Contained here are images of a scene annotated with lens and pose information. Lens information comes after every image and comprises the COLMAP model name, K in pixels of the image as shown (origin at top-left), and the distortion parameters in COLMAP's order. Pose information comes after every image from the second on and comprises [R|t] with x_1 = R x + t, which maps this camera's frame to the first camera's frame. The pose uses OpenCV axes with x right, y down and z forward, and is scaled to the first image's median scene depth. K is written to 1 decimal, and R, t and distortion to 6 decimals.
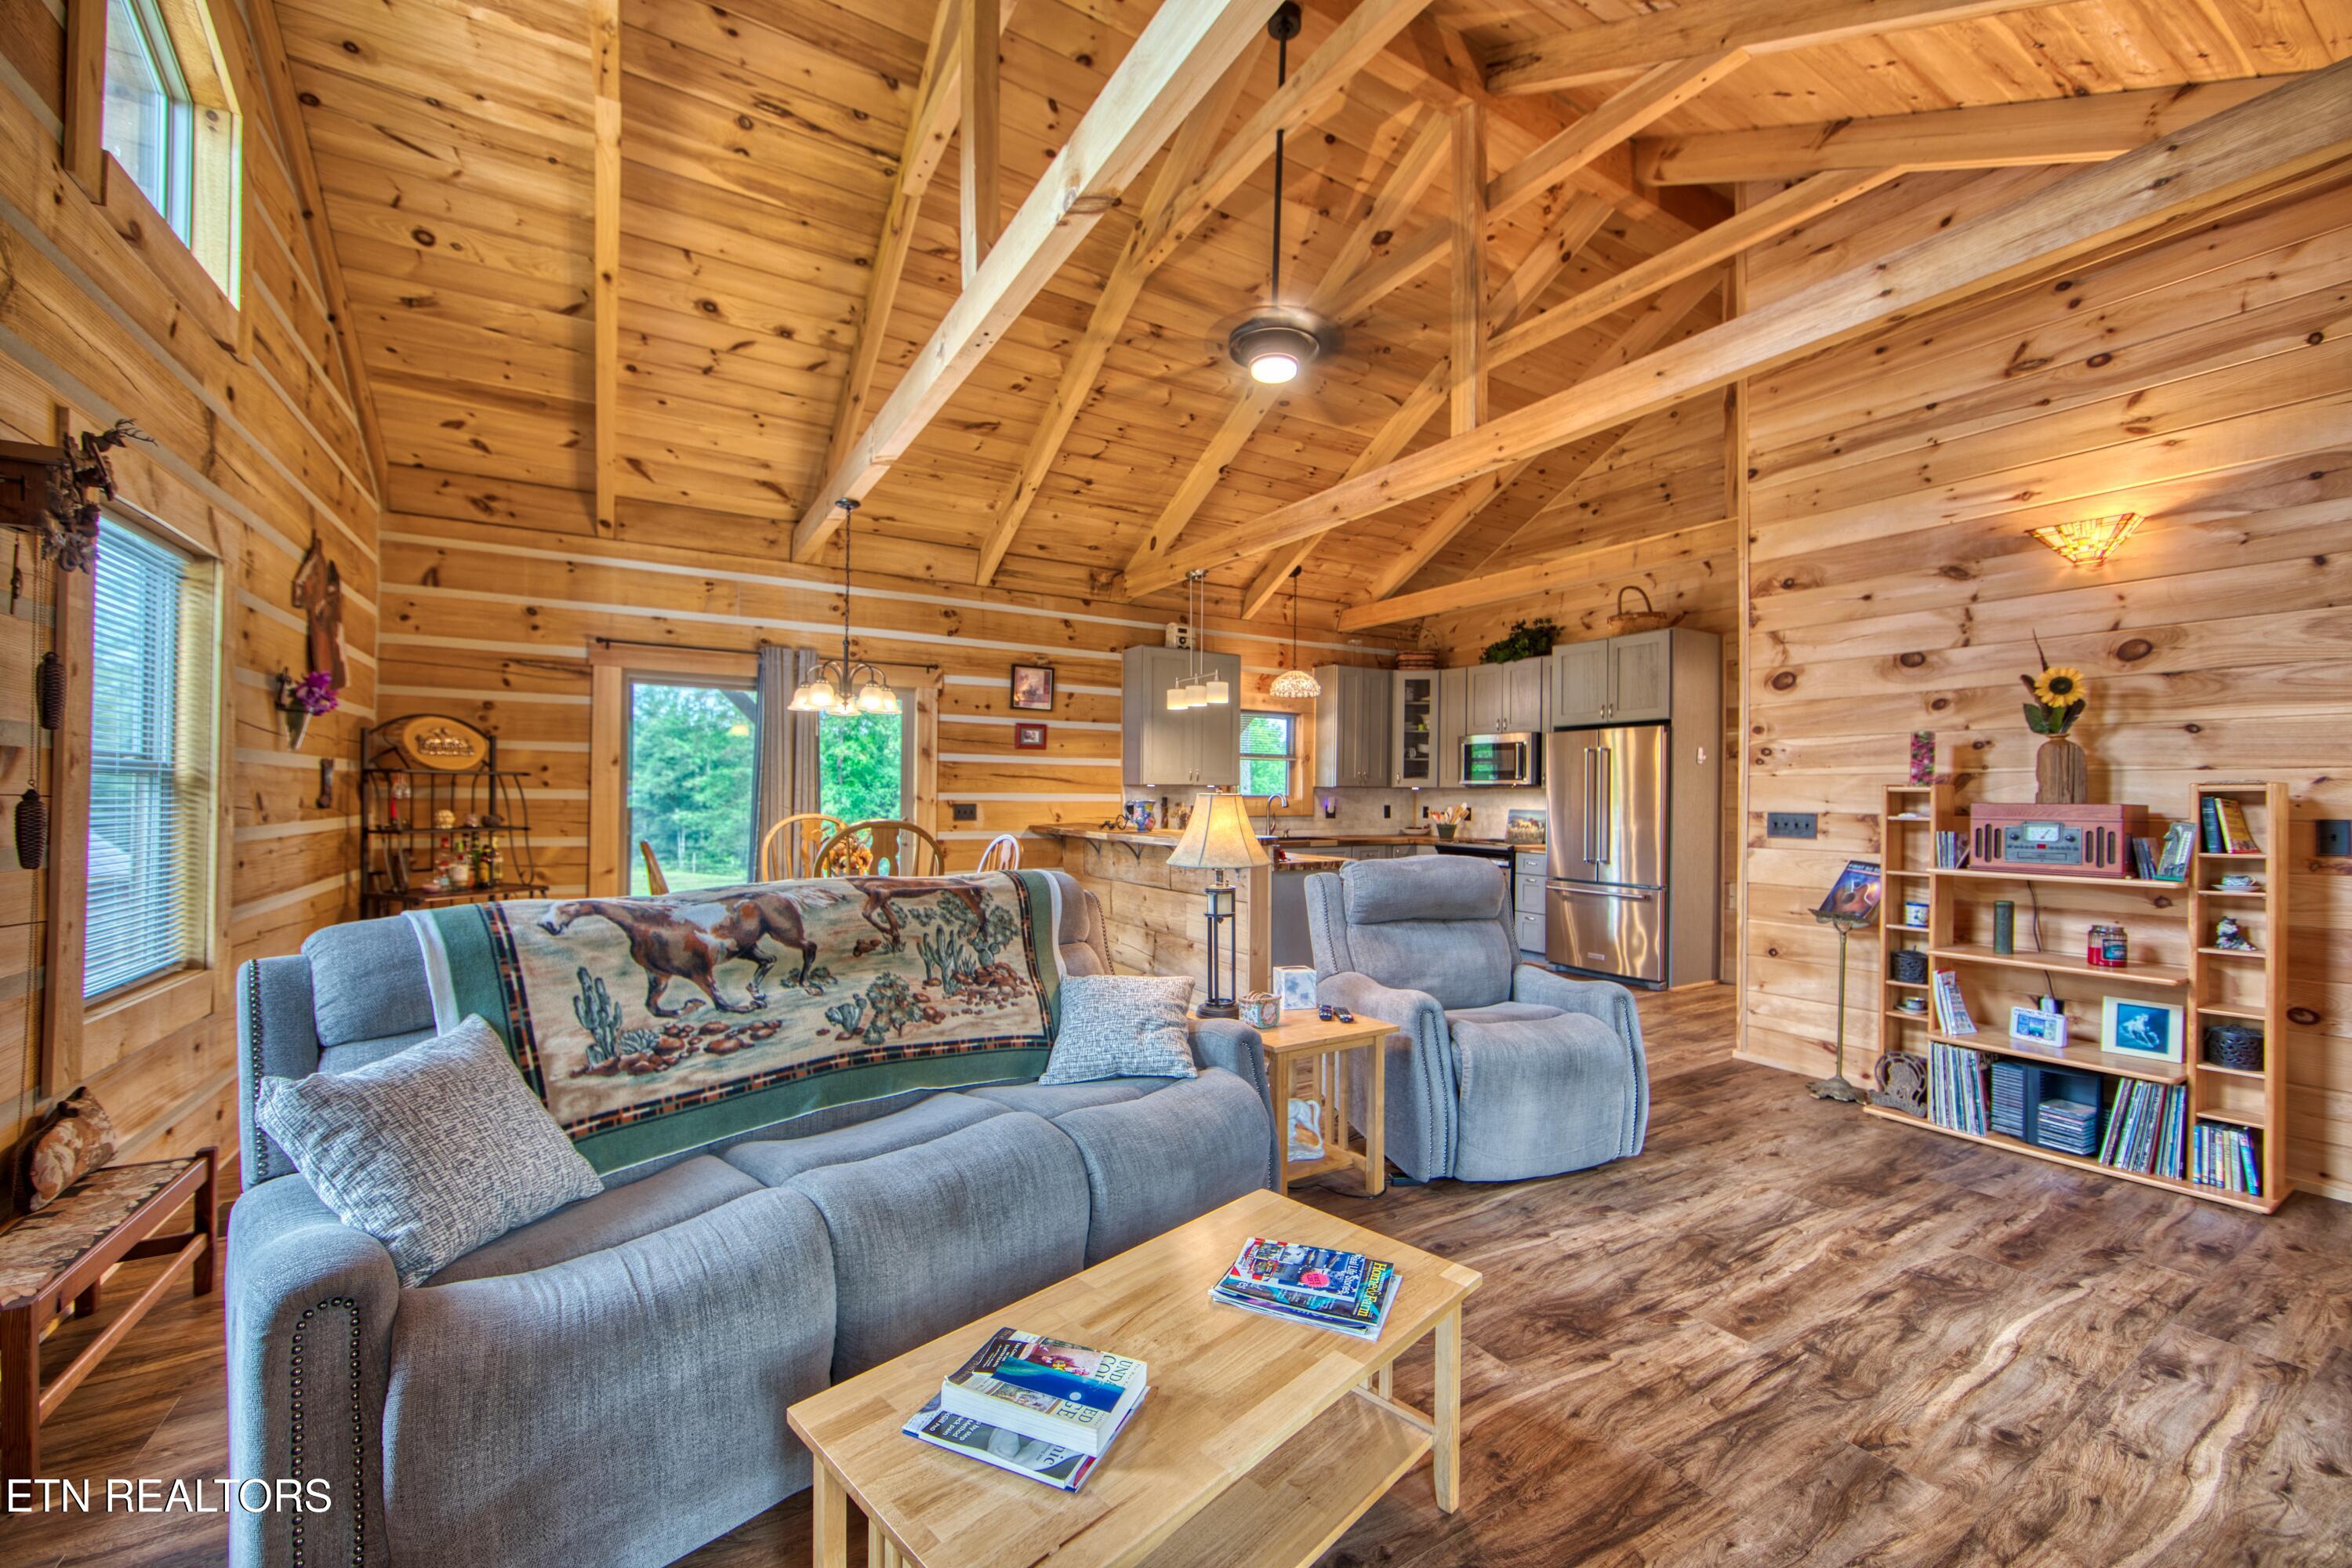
lens RADIAL K [[924.1, 0, 1177.4], [0, 924.1, 791.2], [0, 0, 1]] dist [-0.014680, 0.003405]
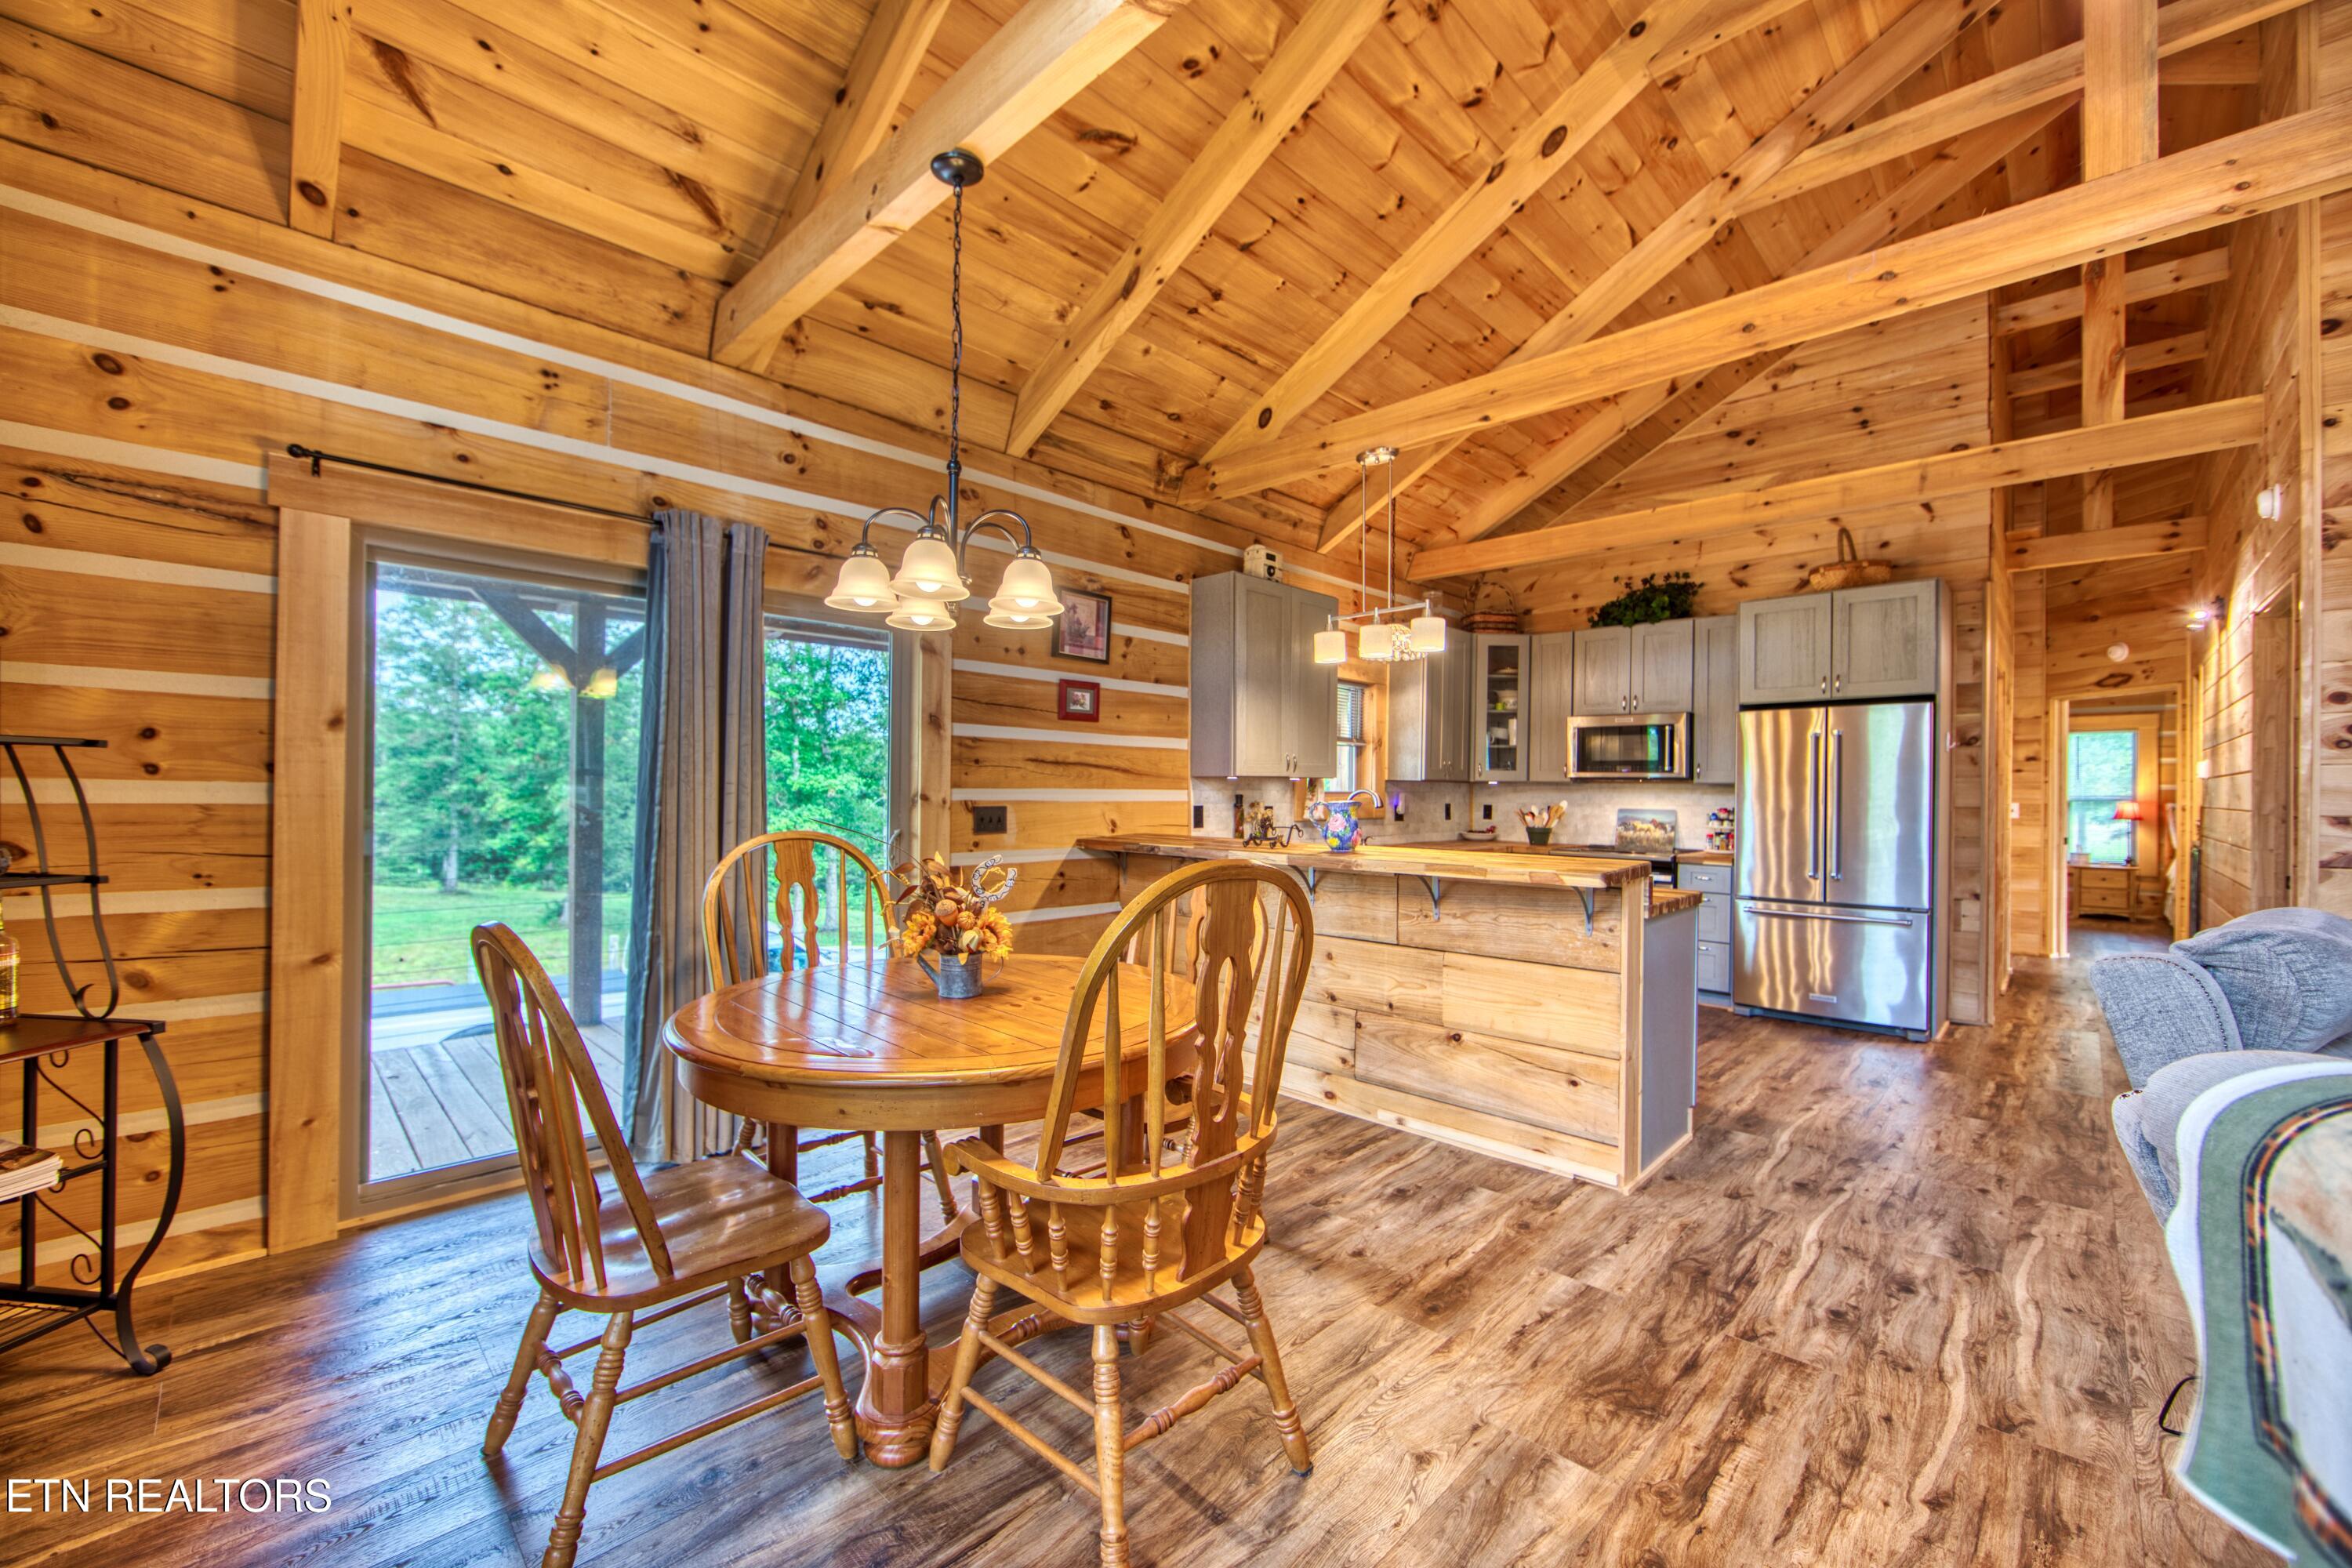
lens RADIAL K [[924.1, 0, 1177.4], [0, 924.1, 791.2], [0, 0, 1]] dist [-0.014680, 0.003405]
pose [[0.969471, -0.001020, 0.245205, -0.283666], [-0.000353, 0.999985, 0.005555, 0.000025], [-0.245207, -0.005472, 0.969455, 0.406331]]
